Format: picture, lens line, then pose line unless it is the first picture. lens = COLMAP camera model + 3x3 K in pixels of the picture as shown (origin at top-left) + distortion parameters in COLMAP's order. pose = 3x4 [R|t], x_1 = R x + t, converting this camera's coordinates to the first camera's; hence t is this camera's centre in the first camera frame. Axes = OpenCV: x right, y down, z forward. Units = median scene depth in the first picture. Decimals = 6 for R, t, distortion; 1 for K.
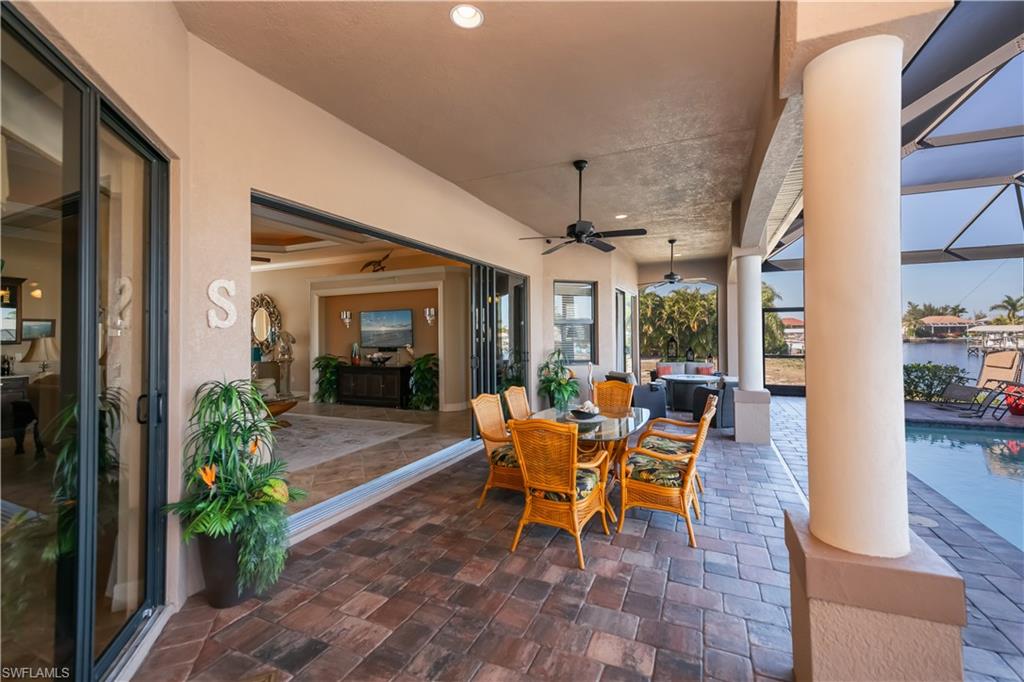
lens RADIAL K [[427.4, 0, 514.5], [0, 427.4, 336.0], [0, 0, 1]] dist [-0.002224, -0.000526]
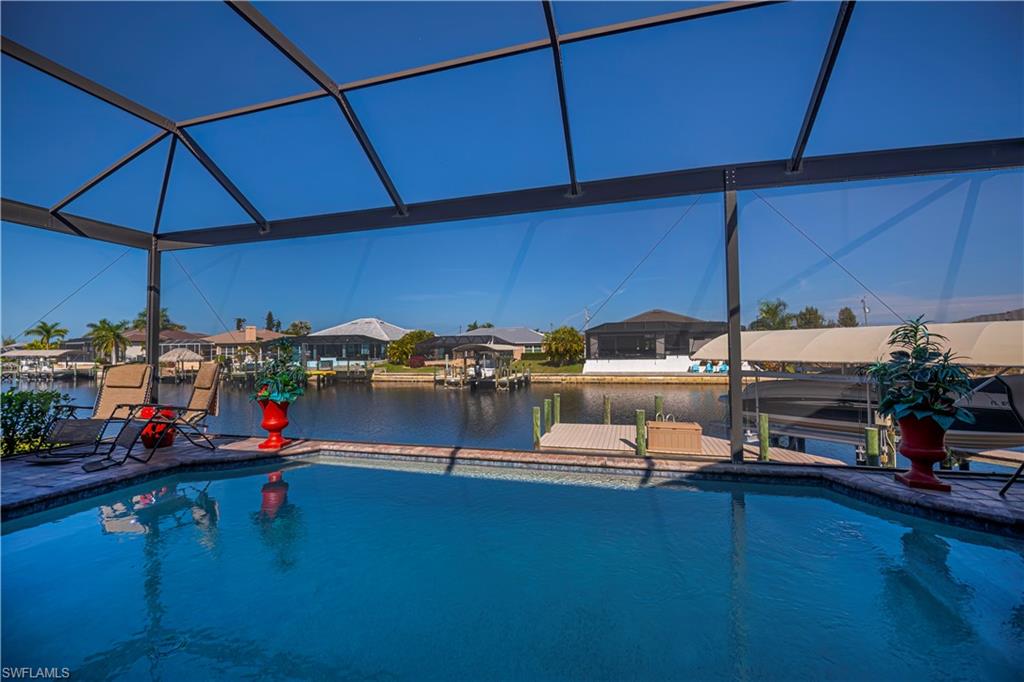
lens RADIAL K [[413.7, 0, 516.7], [0, 413.7, 338.2], [0, 0, 1]] dist [-0.013975, -0.000026]
pose [[-0.158358, 0.040425, 0.986554, 0.332530], [0.017867, 0.999115, -0.038071, 0.028224], [-0.987220, 0.011598, -0.158940, 0.448188]]
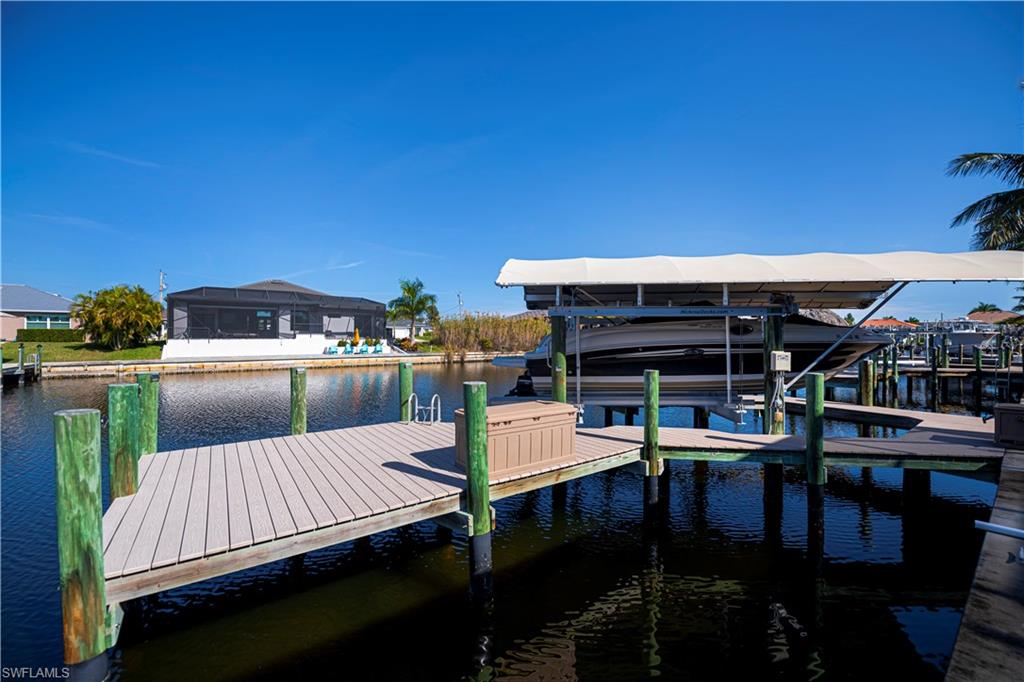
lens RADIAL K [[413.7, 0, 516.7], [0, 413.7, 338.2], [0, 0, 1]] dist [-0.013975, -0.000026]
pose [[-0.870443, 0.011332, 0.492139, 1.282966], [0.012747, 0.999919, -0.000480, 0.161807], [-0.492104, 0.005855, -0.870517, 0.263273]]
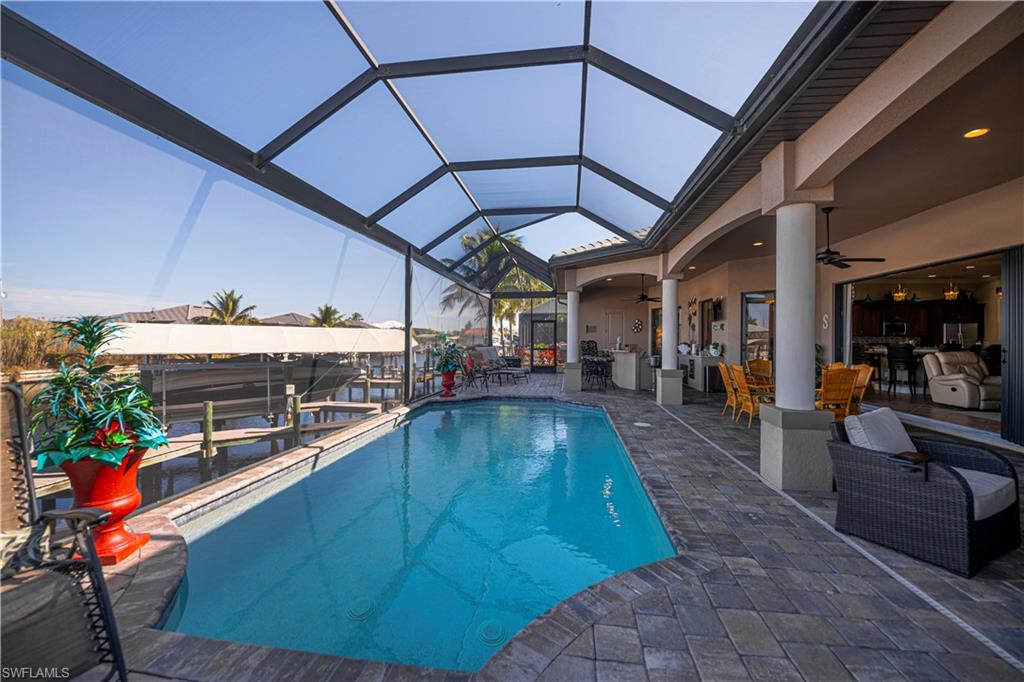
lens RADIAL K [[413.7, 0, 516.7], [0, 413.7, 338.2], [0, 0, 1]] dist [-0.013975, -0.000026]
pose [[-0.964043, 0.007991, -0.265626, 0.815077], [0.005749, 0.999941, 0.009219, 0.006227], [0.265684, 0.007360, -0.964032, 1.084423]]
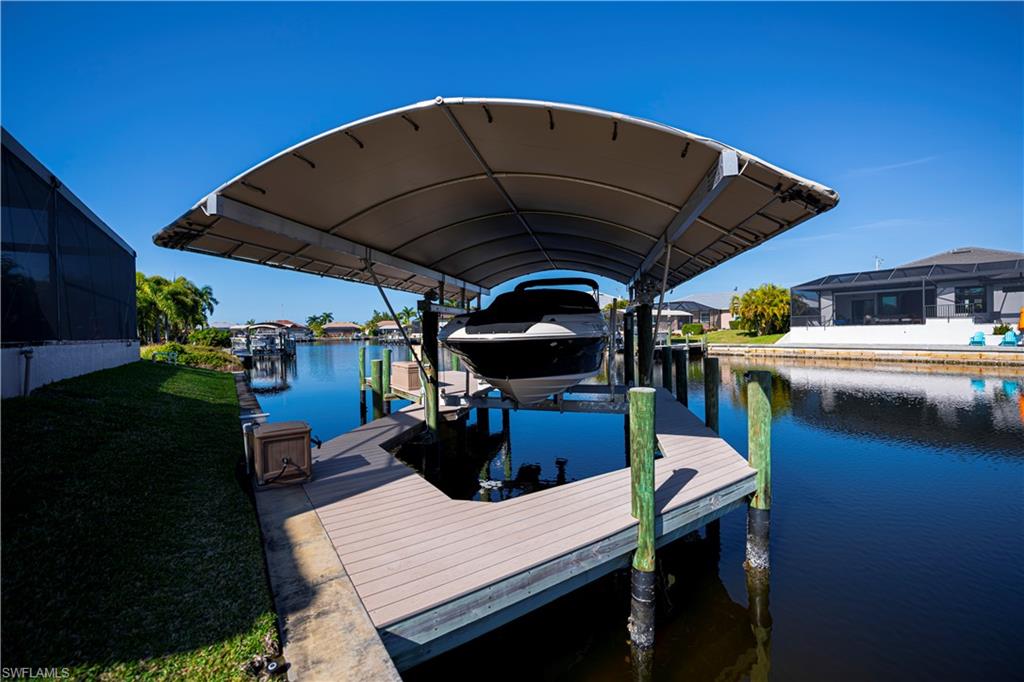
lens RADIAL K [[426.0, 0, 512.0], [0, 426.0, 341.0], [0, 0, 1]] dist [0.000589, 0.000073]
pose [[0.519494, -0.020135, 0.854237, 0.511183], [0.017528, 0.999763, 0.012906, 0.167621], [-0.854294, 0.008268, 0.519724, -1.302113]]
